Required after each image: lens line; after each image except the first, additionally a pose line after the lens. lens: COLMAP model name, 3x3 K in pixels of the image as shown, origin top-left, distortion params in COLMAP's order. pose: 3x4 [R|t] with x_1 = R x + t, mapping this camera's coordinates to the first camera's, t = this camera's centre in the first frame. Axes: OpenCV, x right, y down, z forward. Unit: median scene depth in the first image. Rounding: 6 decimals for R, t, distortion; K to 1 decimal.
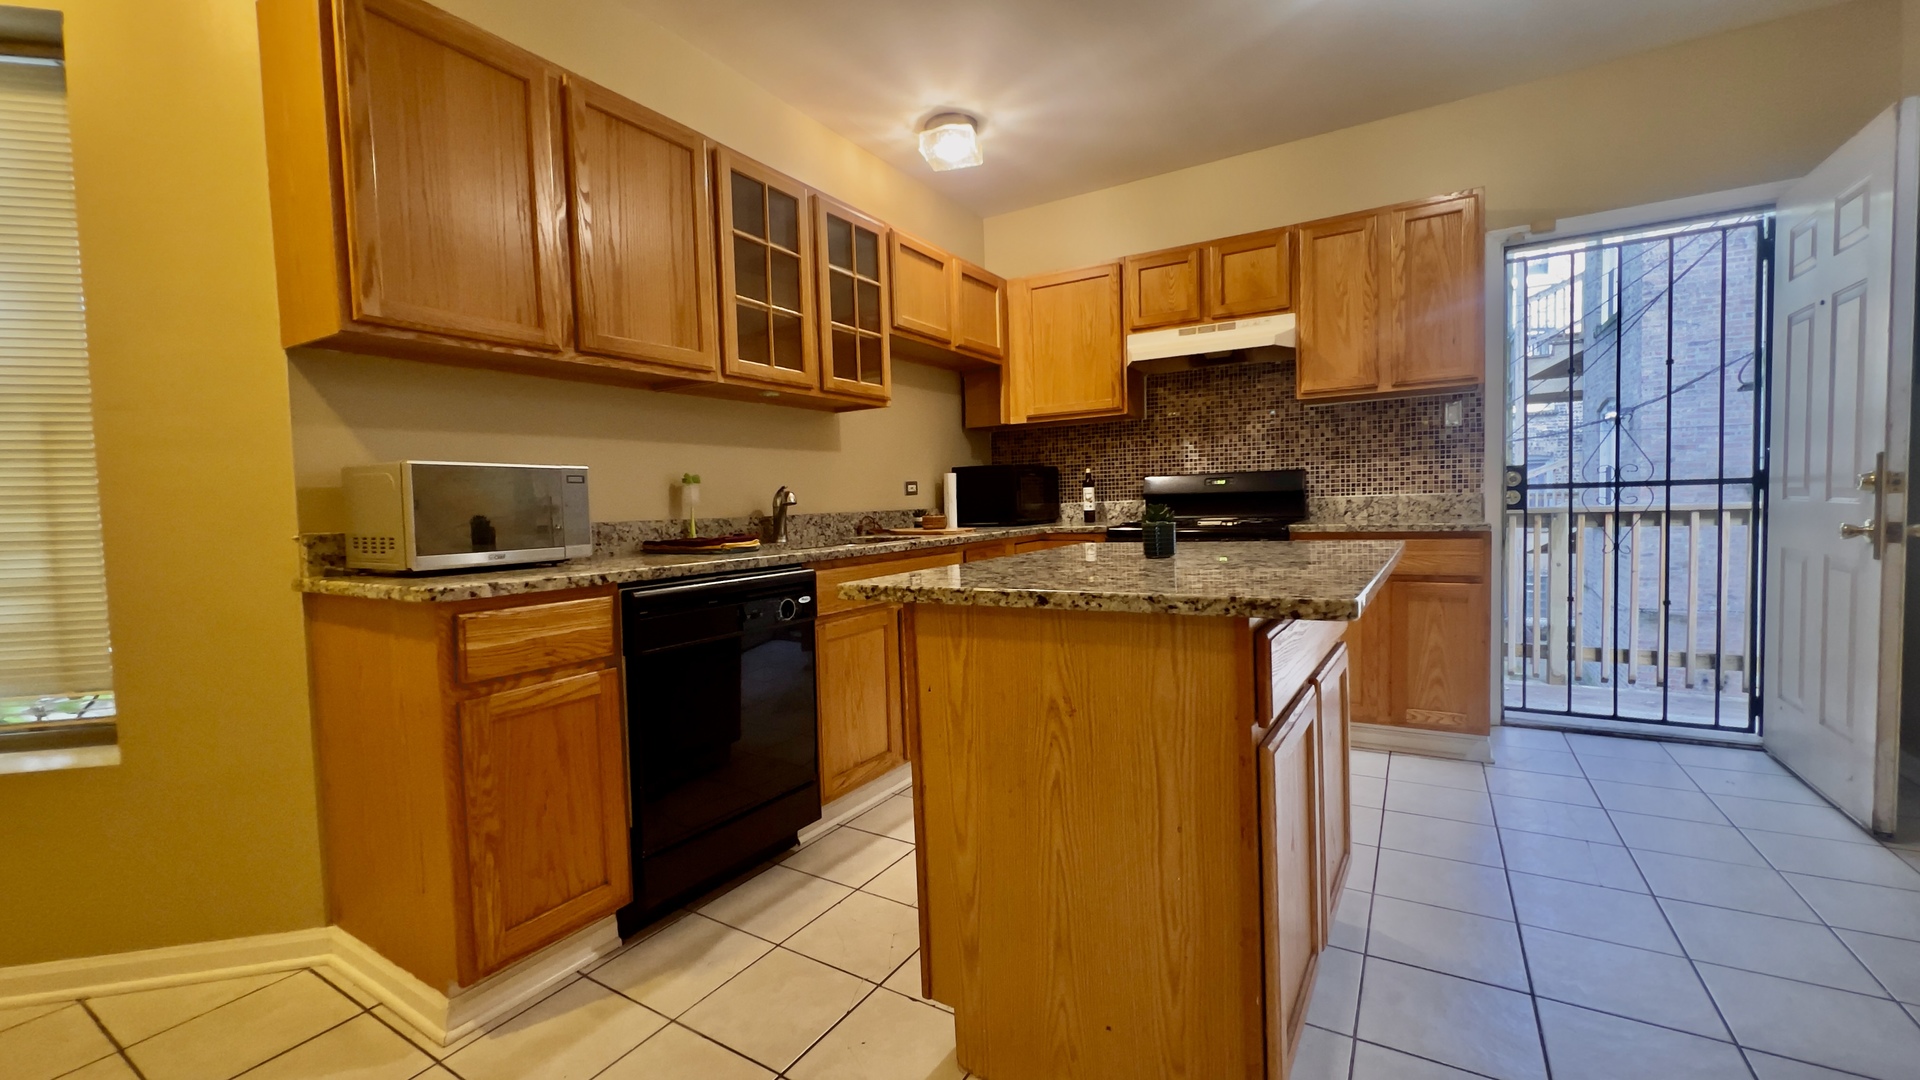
lens RADIAL K [[769.3, 0, 947.8], [0, 769.3, 538.3], [0, 0, 1]] dist [-0.000299, 0.000095]
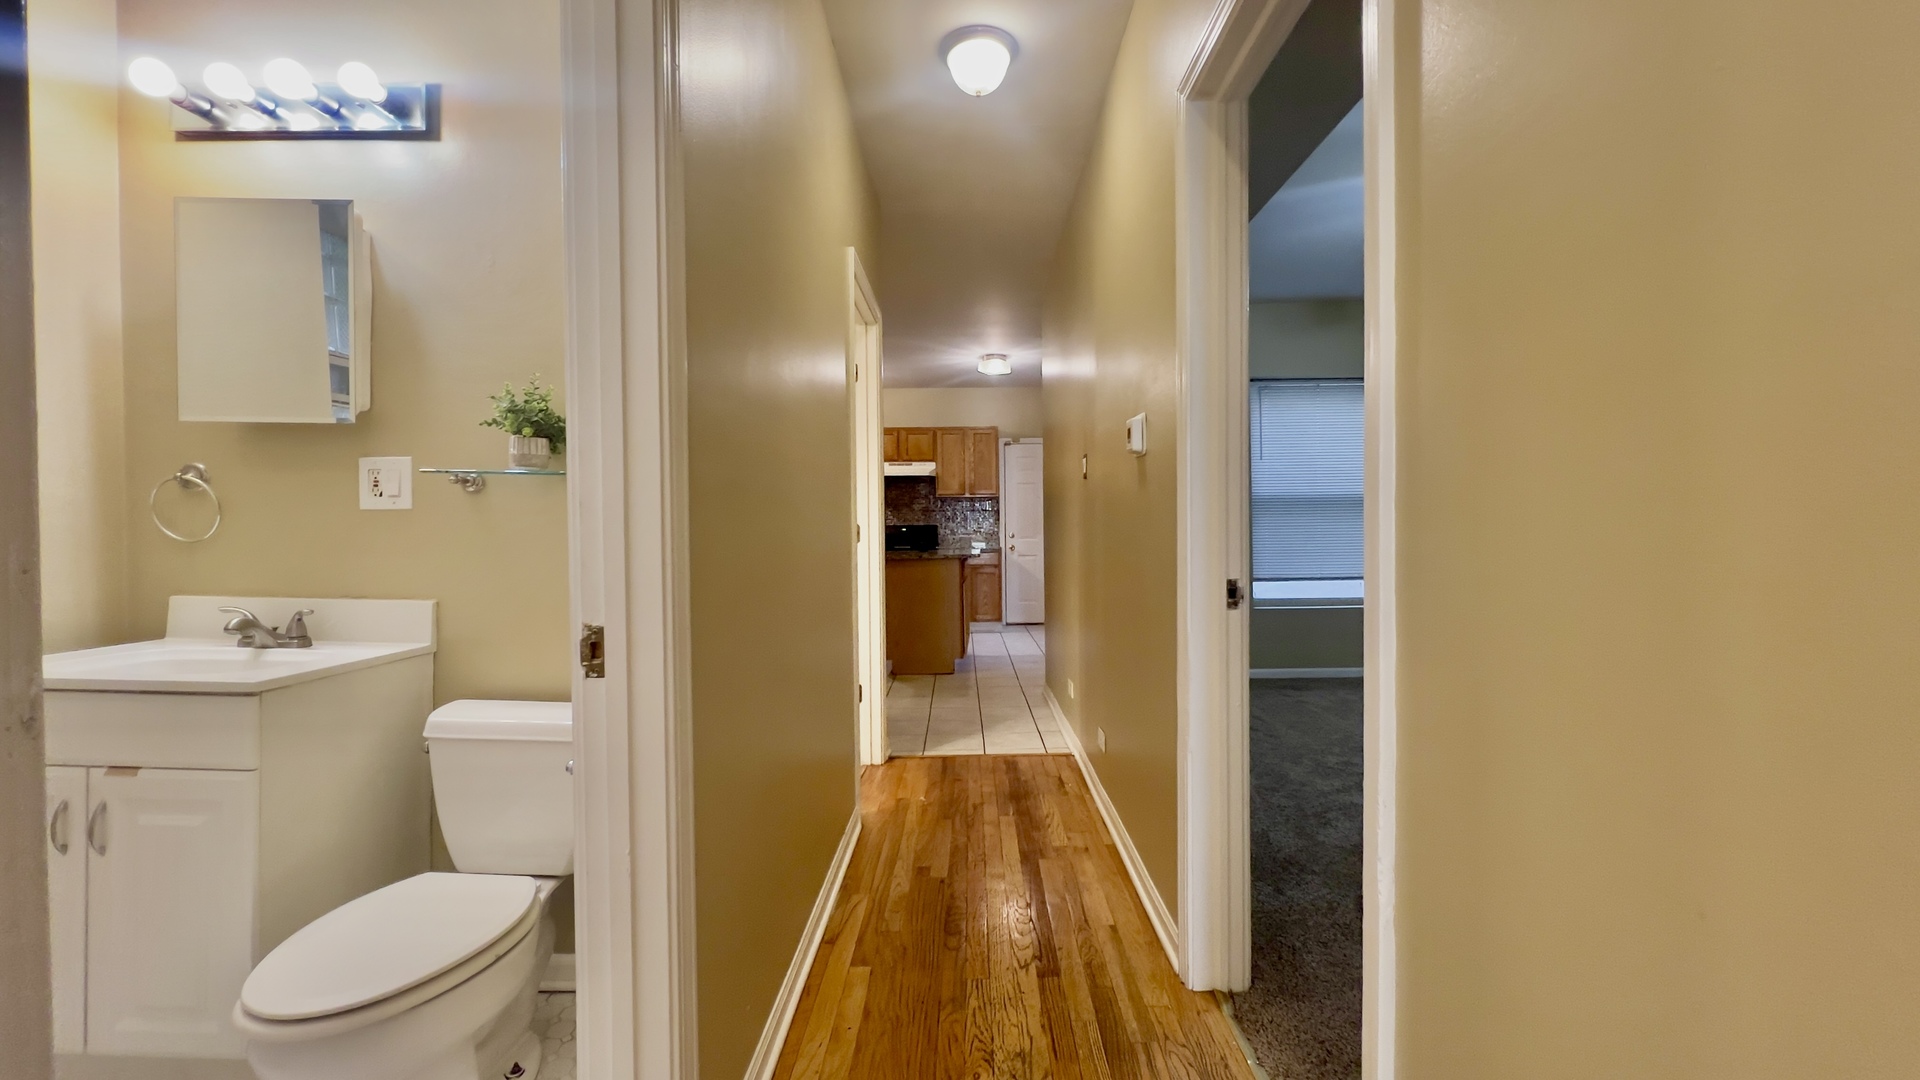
lens RADIAL K [[769.3, 0, 963.9], [0, 769.3, 539.2], [0, 0, 1]] dist [-0.000299, 0.000095]
pose [[0.848790, 0.016603, 0.528470, -0.767480], [0.010235, 0.998804, -0.047818, 0.071735], [-0.528631, 0.045996, 0.847605, -1.123258]]
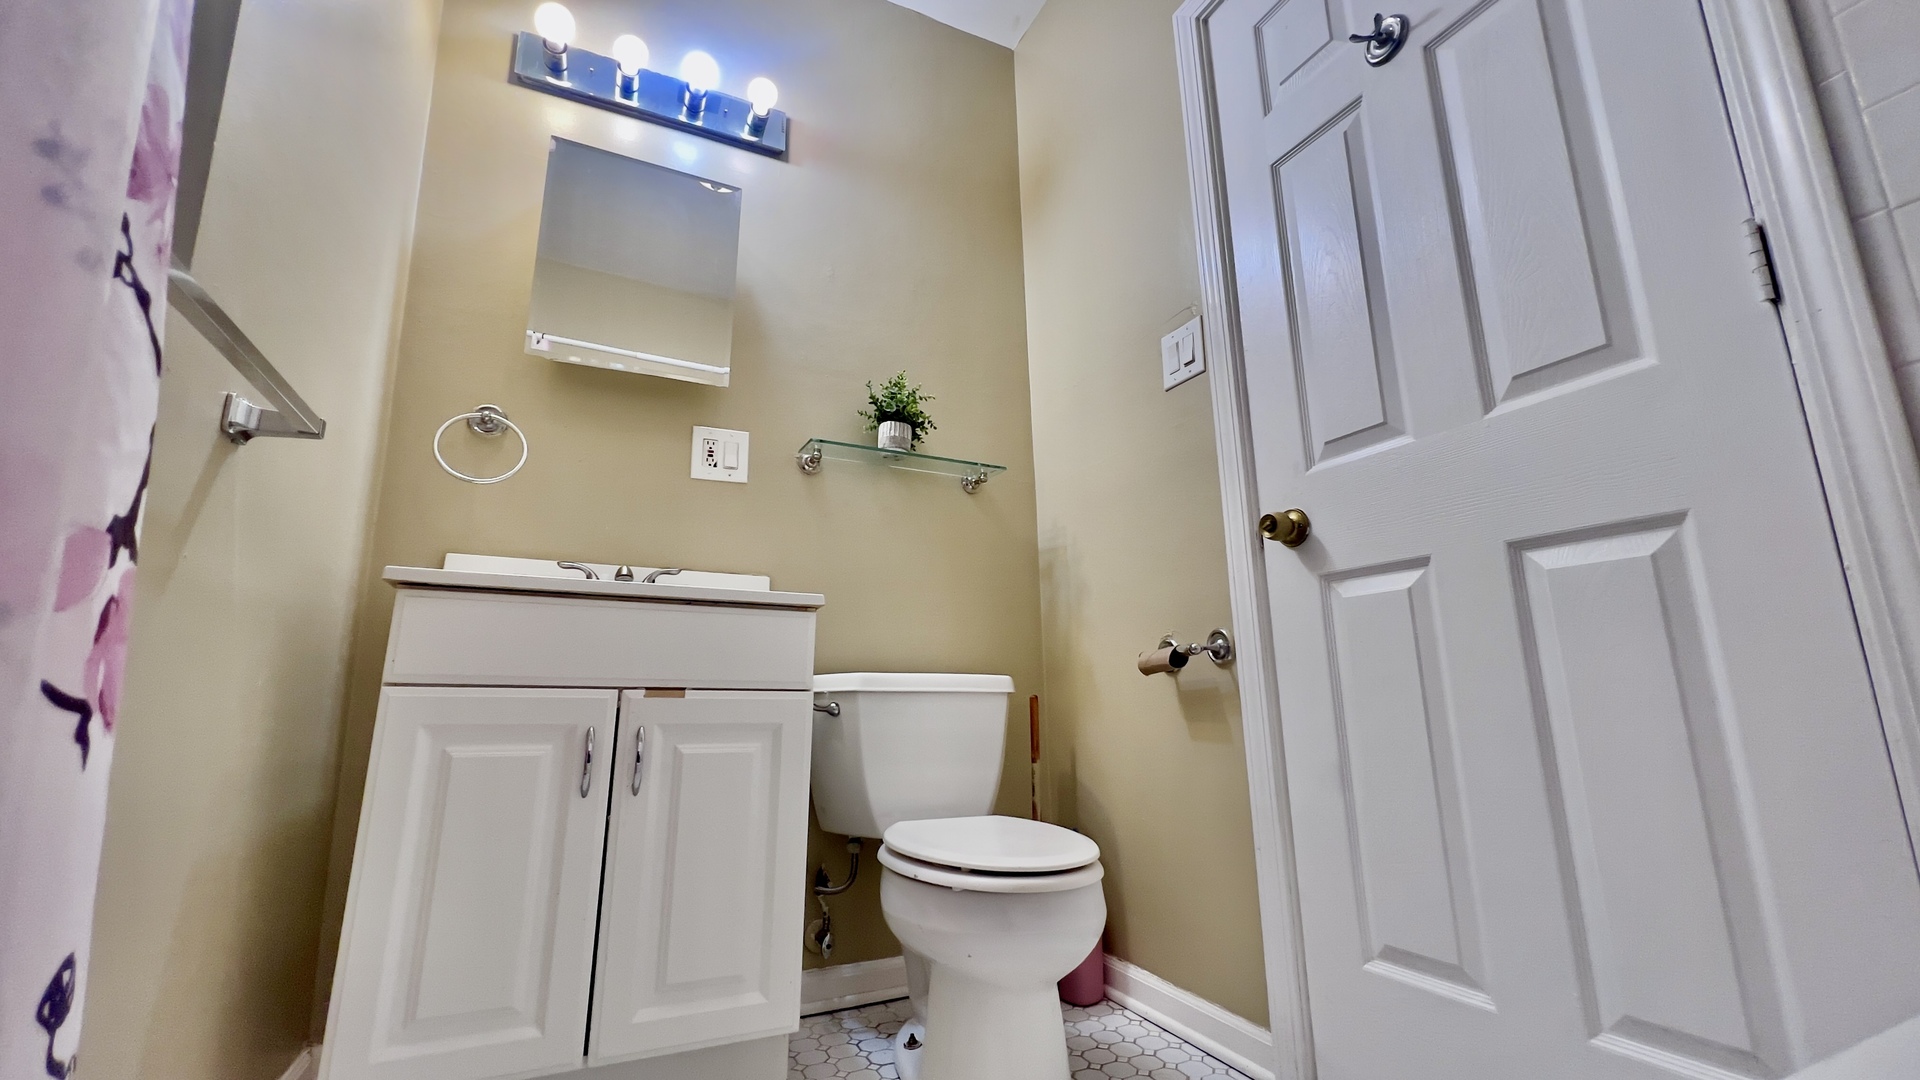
lens RADIAL K [[769.3, 0, 962.1], [0, 769.3, 537.7], [0, 0, 1]] dist [-0.000299, 0.000095]
pose [[0.535891, 0.185361, 0.823688, -1.166349], [0.052426, 0.966413, -0.251588, 0.199607], [-0.842658, 0.178006, 0.508174, -0.842846]]
